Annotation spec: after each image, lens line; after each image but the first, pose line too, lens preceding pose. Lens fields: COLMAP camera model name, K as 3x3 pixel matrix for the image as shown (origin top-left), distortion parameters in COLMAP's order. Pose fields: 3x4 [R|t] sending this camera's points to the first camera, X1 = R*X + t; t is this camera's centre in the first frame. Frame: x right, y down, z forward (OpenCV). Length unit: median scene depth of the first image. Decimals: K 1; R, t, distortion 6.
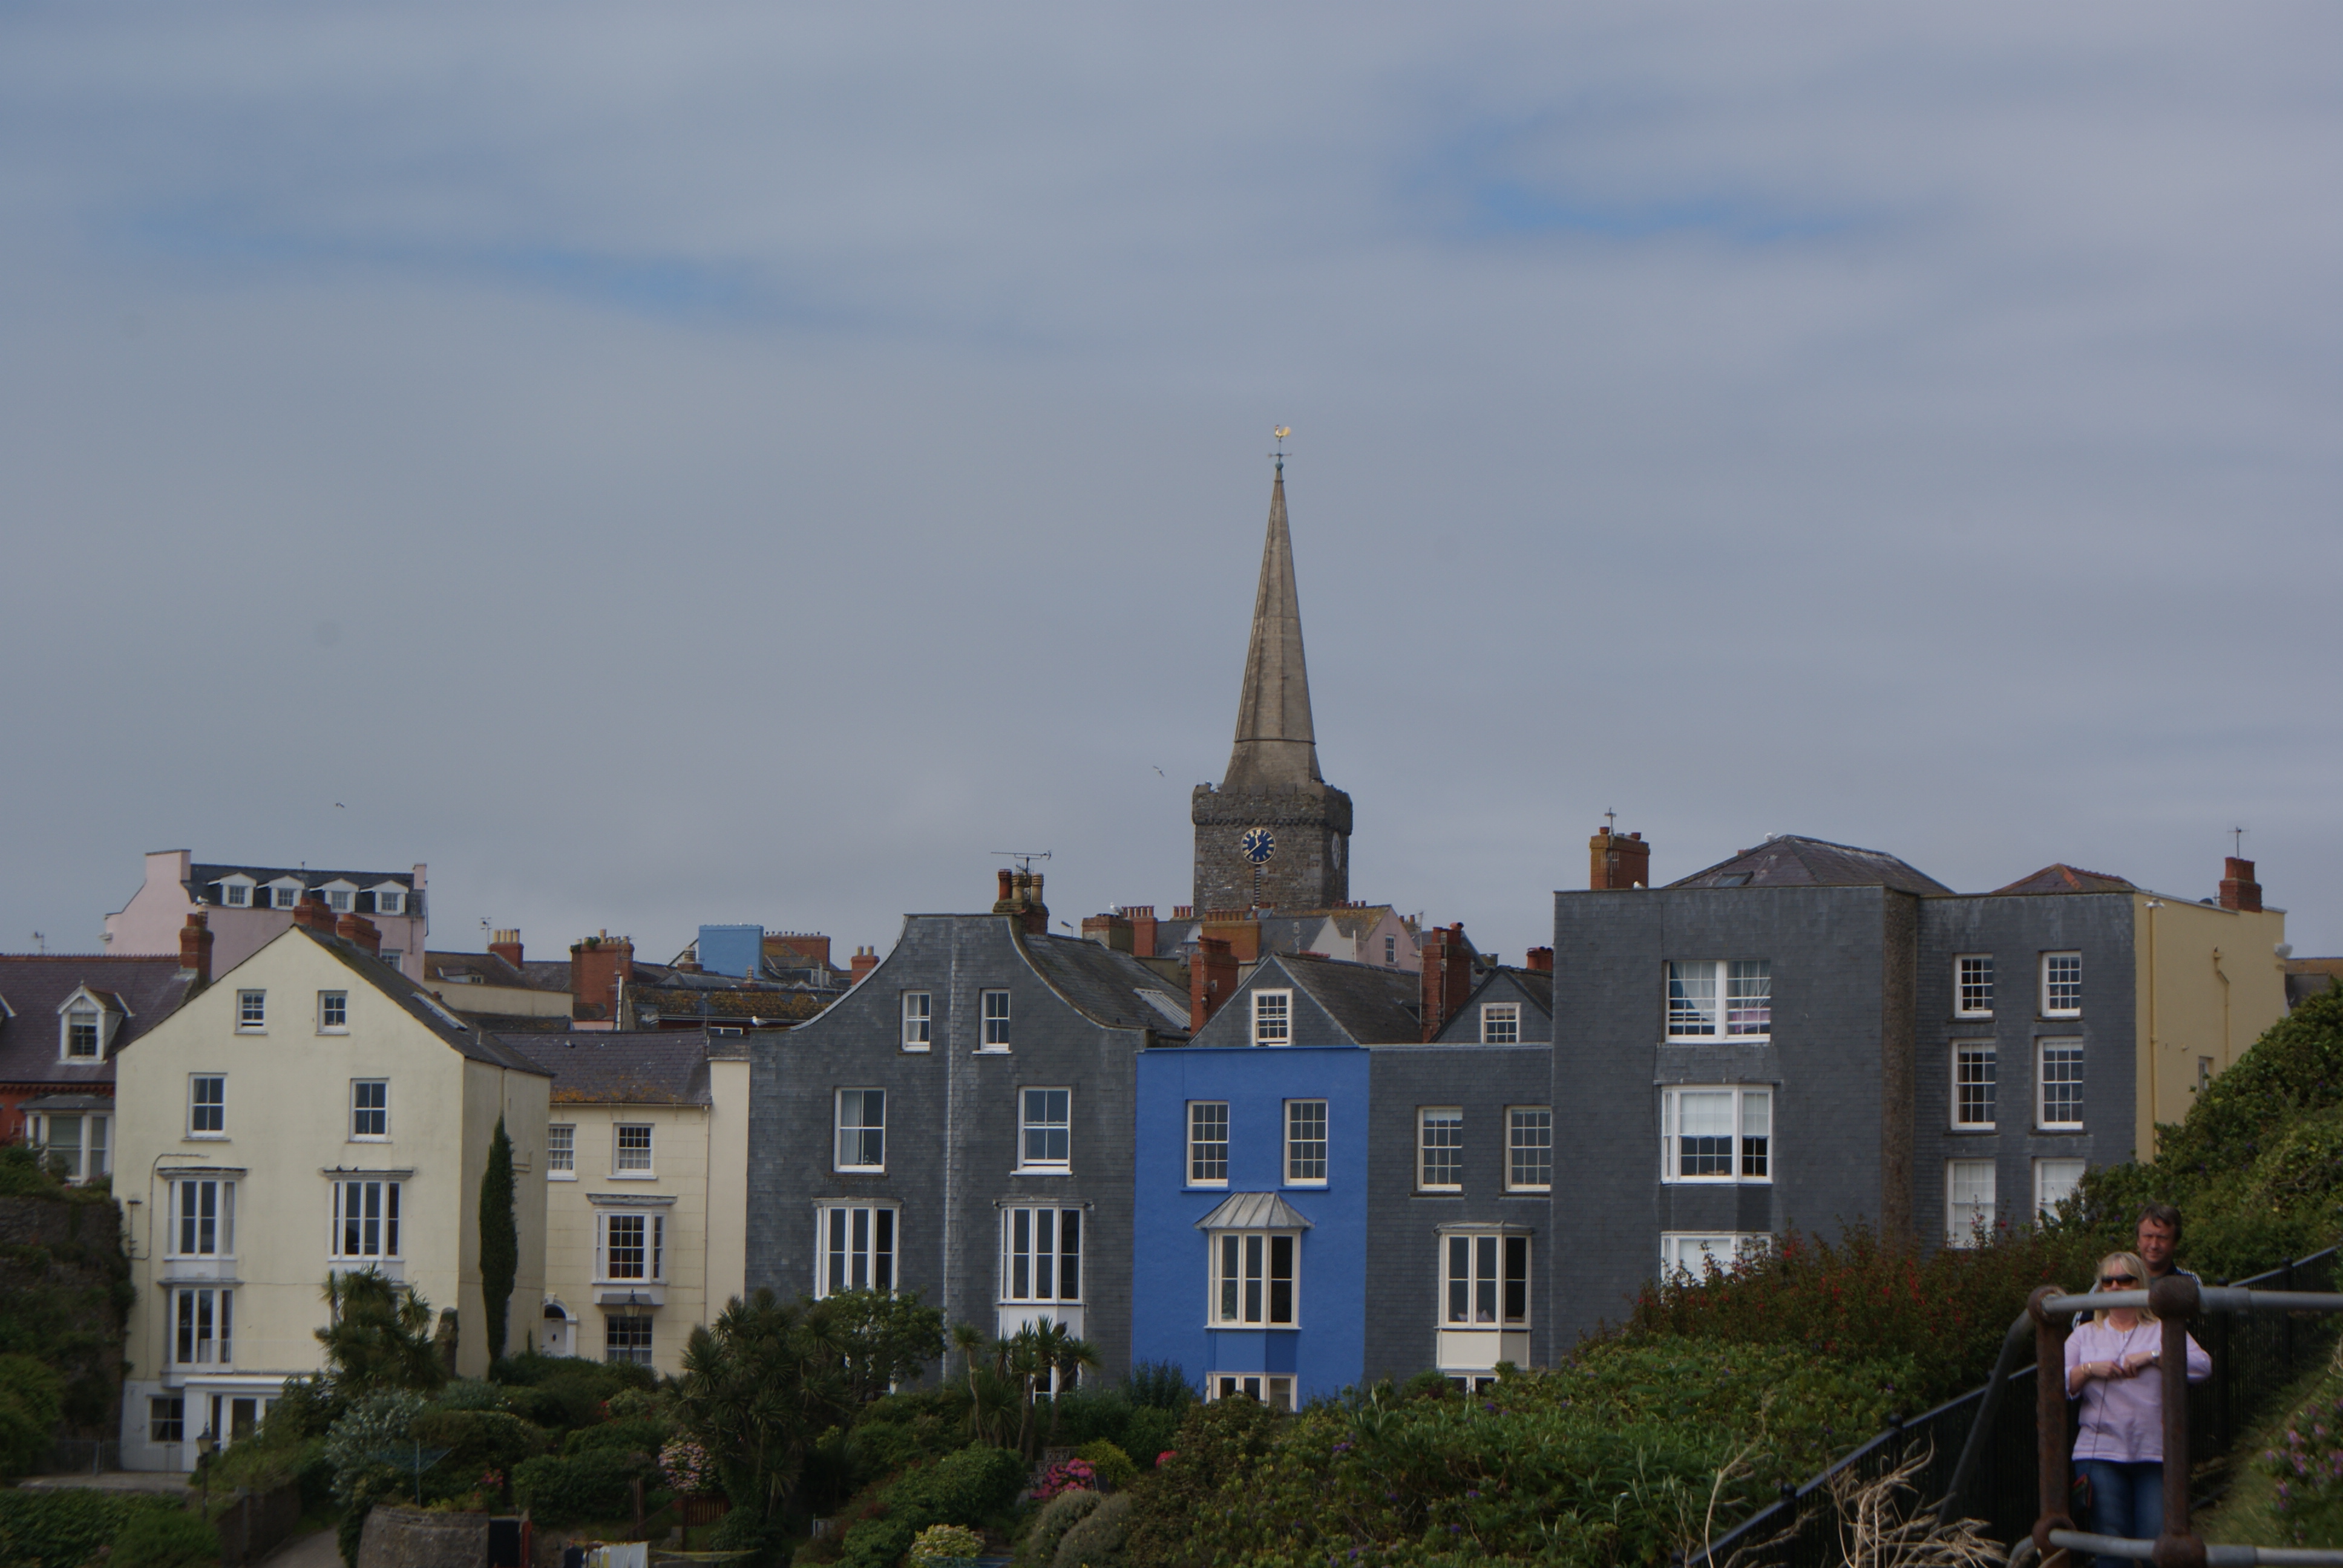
lens RADIAL K [[6876.4, 0, 1161.5], [0, 6876.4, 784.8], [0, 0, 1]] dist [0.154266, 0.000000]
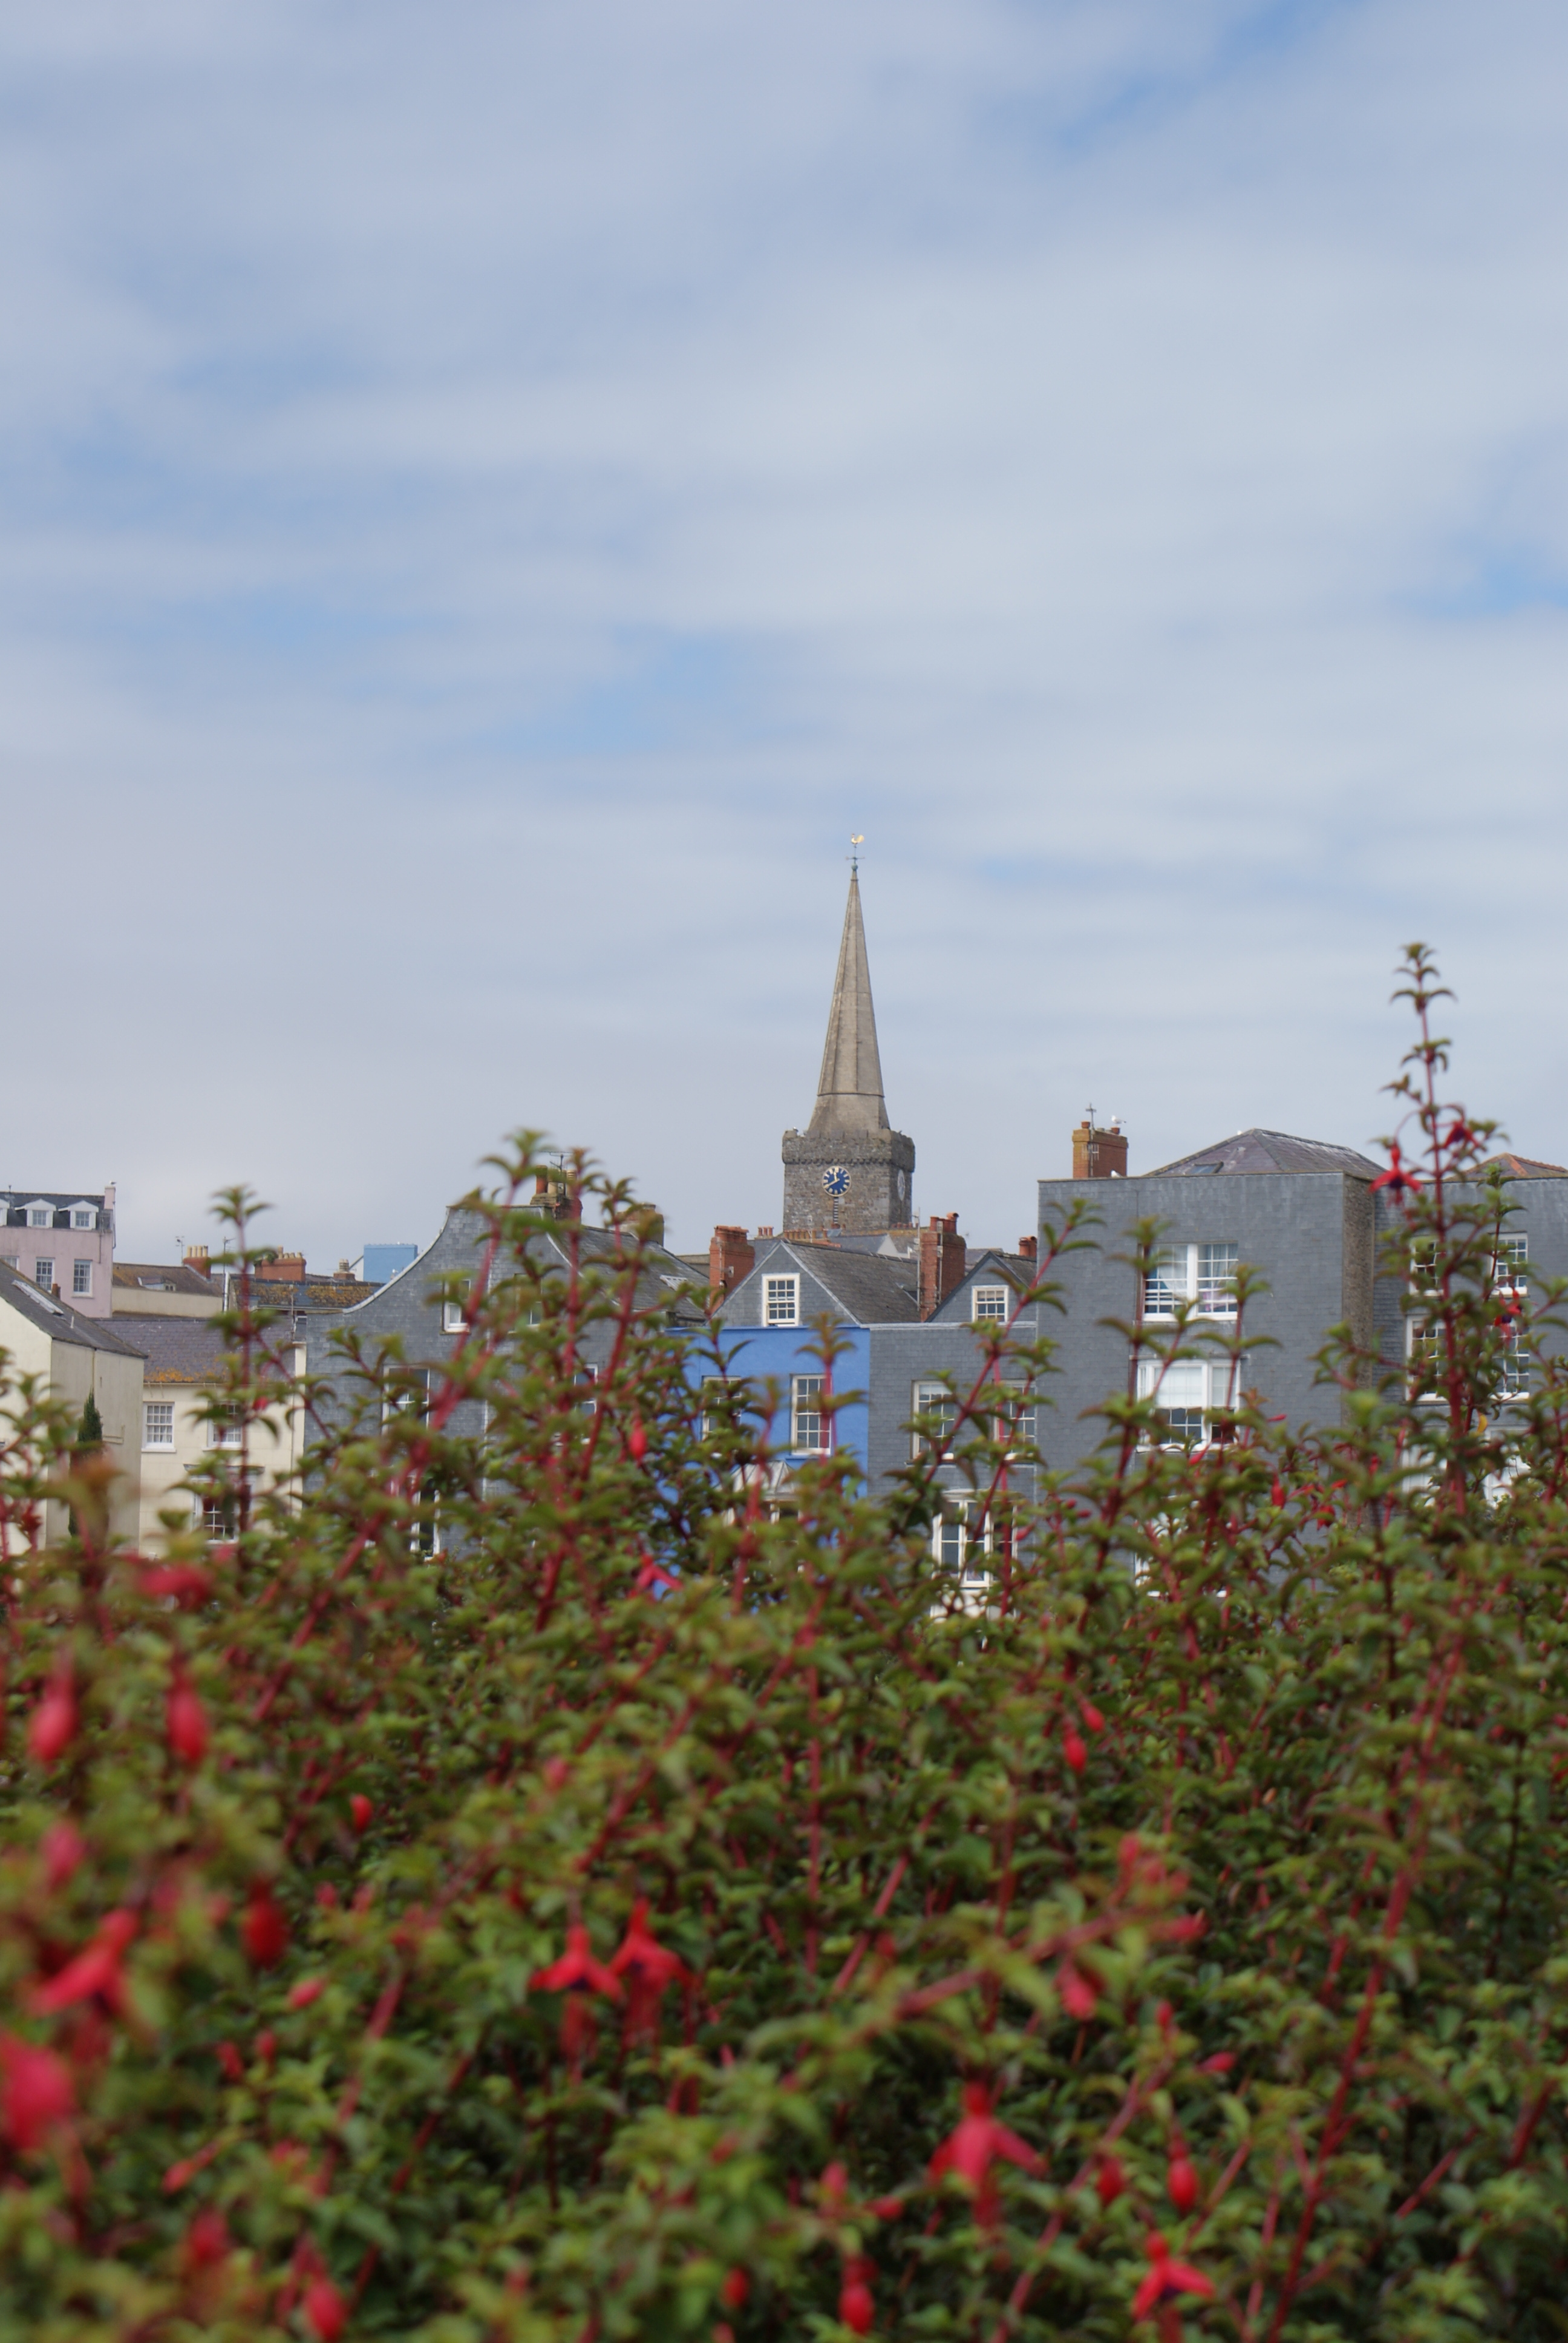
lens RADIAL K [[5227.3, 0, 791.9], [0, 5227.3, 1172.2], [0, 0, 1]] dist [-0.016864, 0.000000]
pose [[0.999993, -0.000305, -0.003720, 0.020710], [0.000311, 0.999998, 0.001775, 0.012167], [0.003719, -0.001776, 0.999992, 0.175599]]
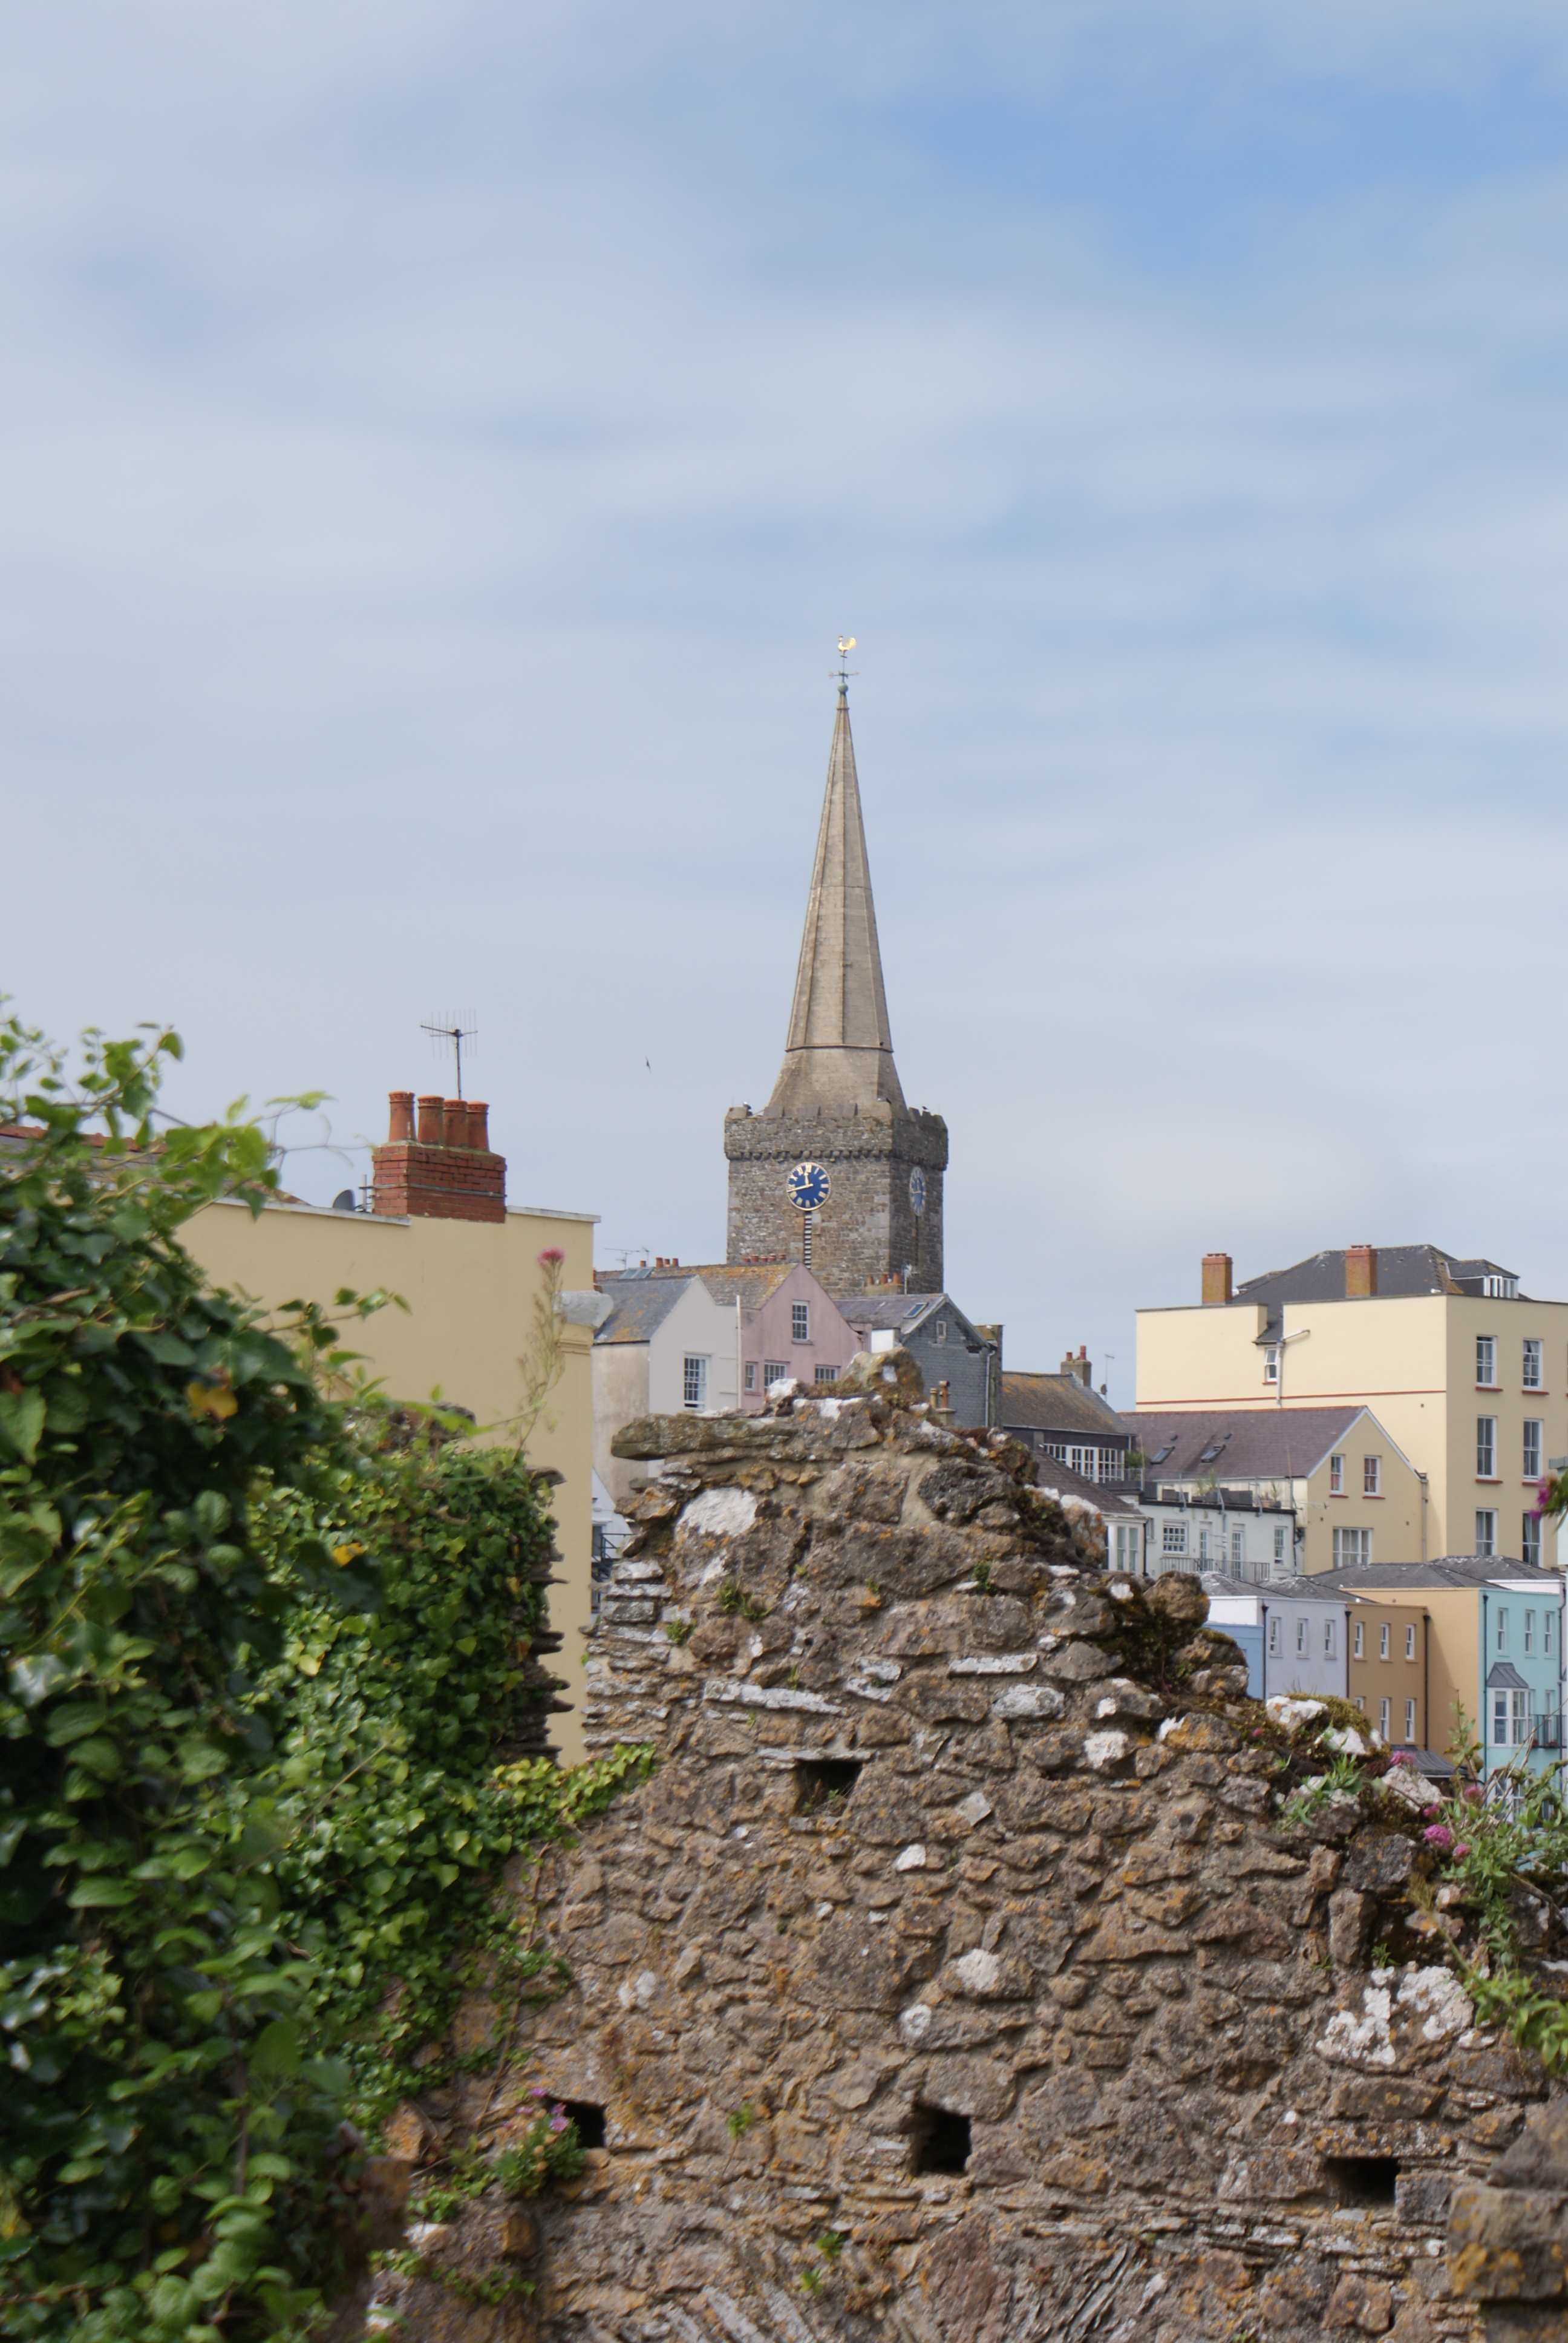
lens RADIAL K [[6876.4, 0, 784.1], [0, 6876.4, 1170.7], [0, 0, 1]] dist [0.154266, 0.000000]
pose [[0.994009, -0.014212, -0.108367, 0.201348], [0.014401, 0.999896, 0.000962, 0.013664], [0.108342, -0.002517, 0.994111, 0.519978]]
